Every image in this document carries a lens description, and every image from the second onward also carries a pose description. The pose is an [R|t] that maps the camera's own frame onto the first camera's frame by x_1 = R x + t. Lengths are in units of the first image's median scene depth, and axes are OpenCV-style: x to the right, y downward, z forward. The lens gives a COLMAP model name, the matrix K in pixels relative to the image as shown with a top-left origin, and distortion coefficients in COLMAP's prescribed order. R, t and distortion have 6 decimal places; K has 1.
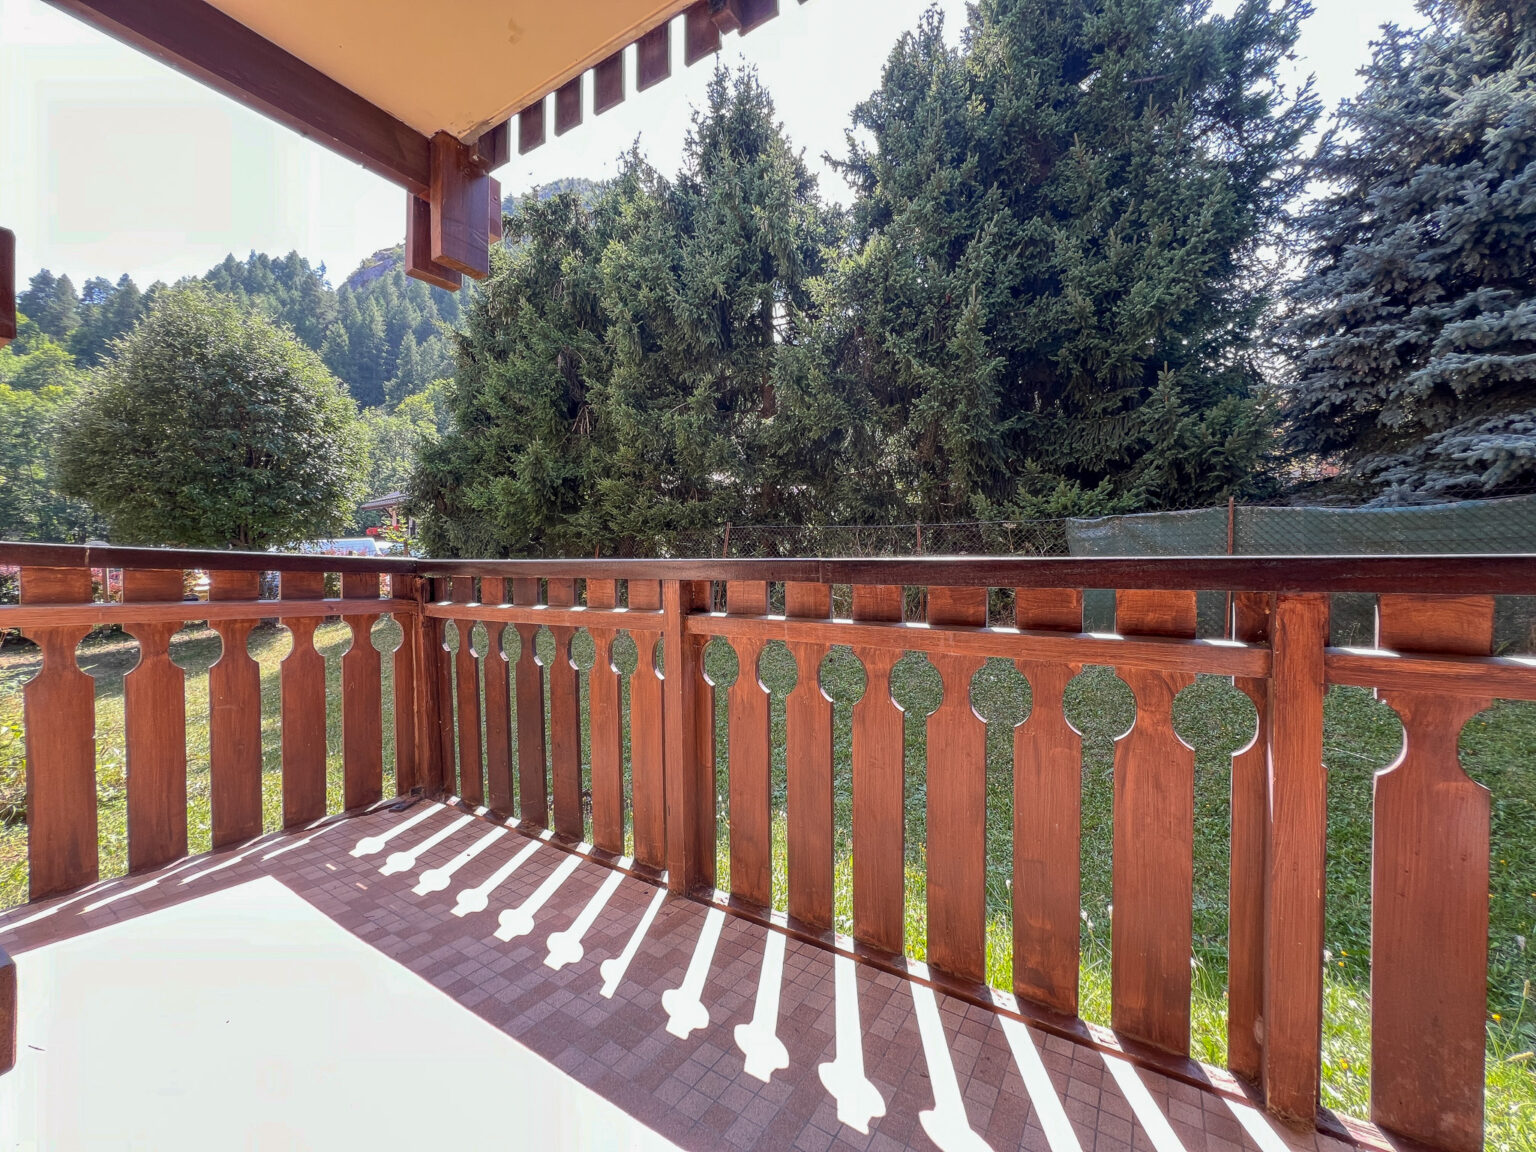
lens RADIAL K [[615.2, 0, 768.0], [0, 615.2, 576.0], [0, 0, 1]] dist [-0.000042, -0.000021]
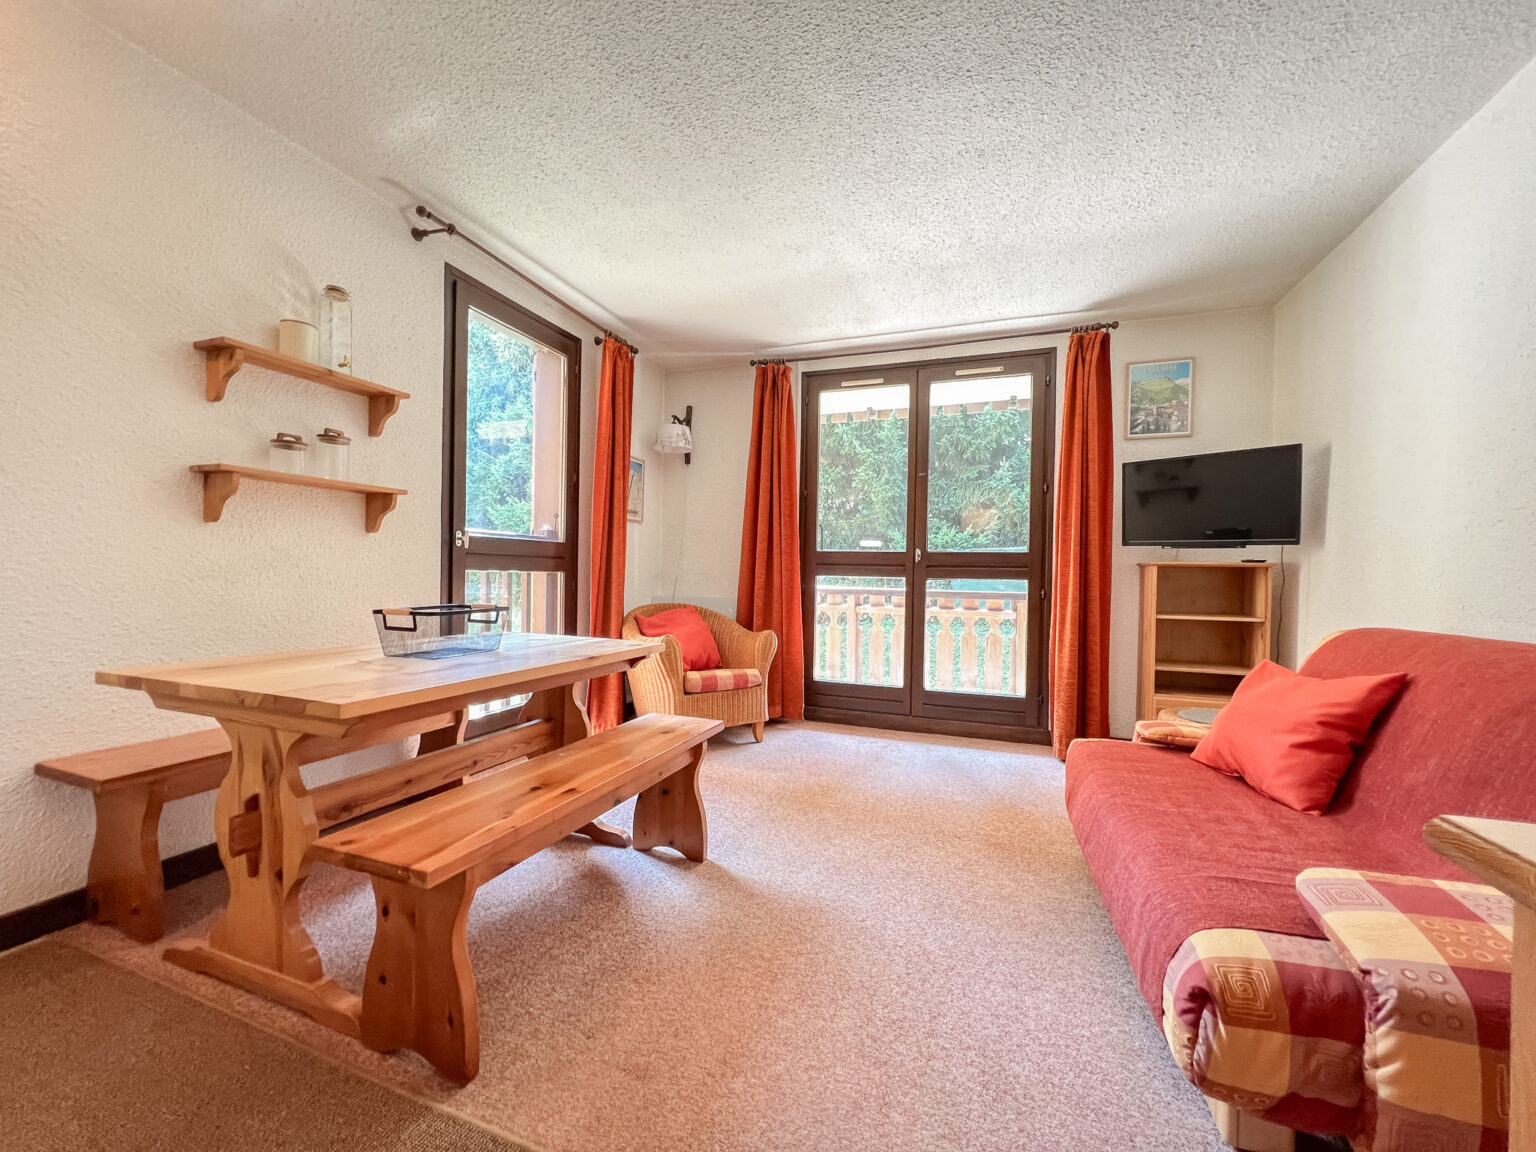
lens RADIAL K [[615.2, 0, 768.0], [0, 615.2, 576.0], [0, 0, 1]] dist [-0.000042, -0.000021]
pose [[0.978891, 0.005386, 0.204312, -0.286531], [-0.007137, 0.999944, 0.007834, -0.026199], [-0.204259, -0.009127, 0.978874, -0.458533]]
